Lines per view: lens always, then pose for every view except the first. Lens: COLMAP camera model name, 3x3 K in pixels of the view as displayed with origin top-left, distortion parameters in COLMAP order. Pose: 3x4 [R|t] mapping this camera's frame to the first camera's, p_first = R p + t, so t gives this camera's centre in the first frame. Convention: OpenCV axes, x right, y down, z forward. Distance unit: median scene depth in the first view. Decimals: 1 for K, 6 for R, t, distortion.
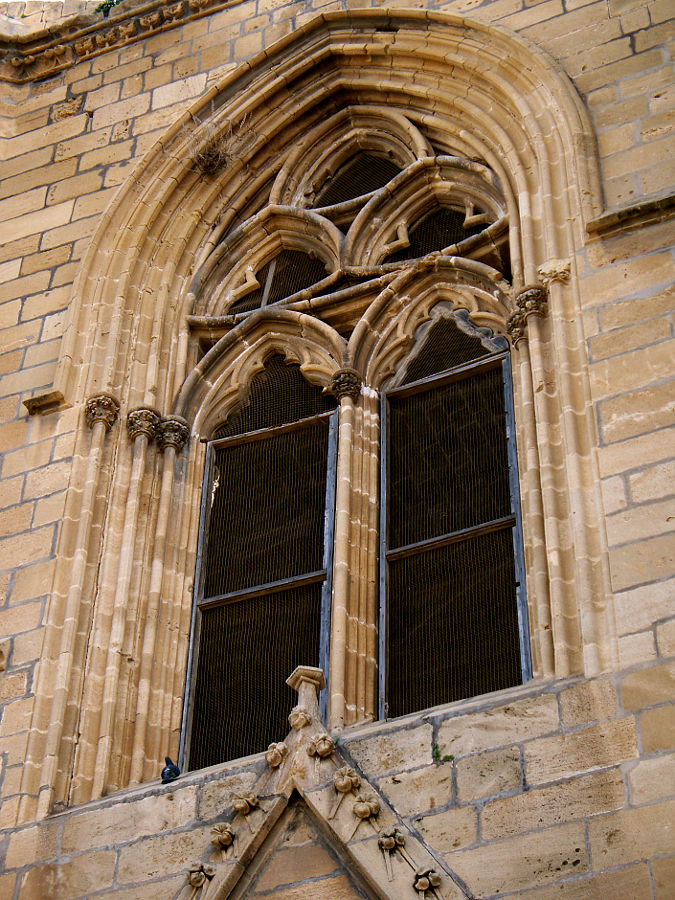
lens RADIAL K [[2132.2, 0, 337.5], [0, 2132.2, 450.0], [0, 0, 1]] dist [0.054790, 0.627806]
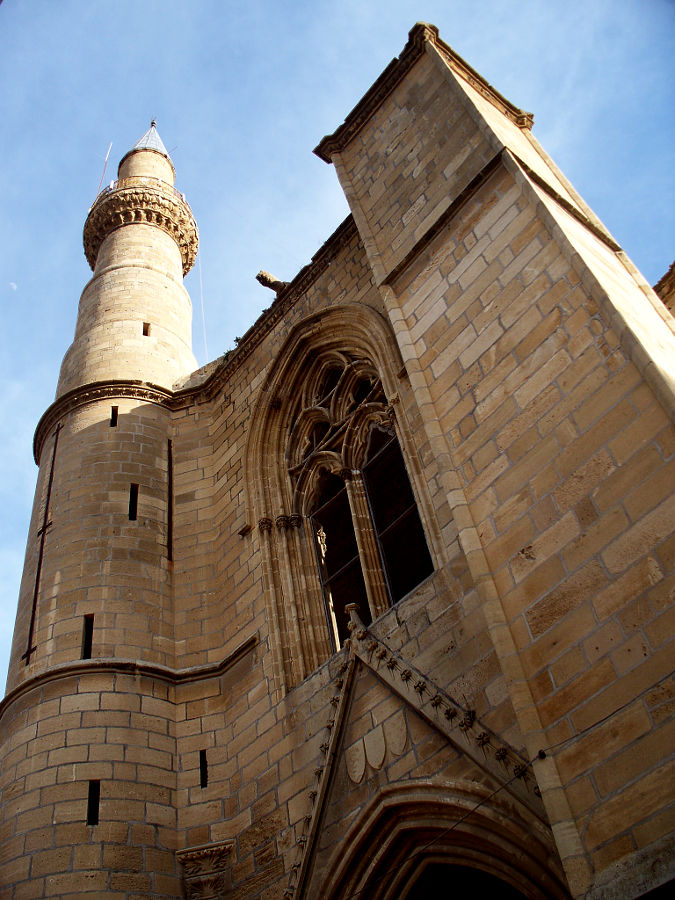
lens RADIAL K [[921.5, 0, 337.5], [0, 921.5, 450.0], [0, 0, 1]] dist [-0.191836, 0.001023]
pose [[0.877135, -0.434765, -0.203995, 0.216201], [0.438144, 0.898379, -0.030745, -0.026091], [0.196632, -0.062412, 0.978489, -0.026981]]
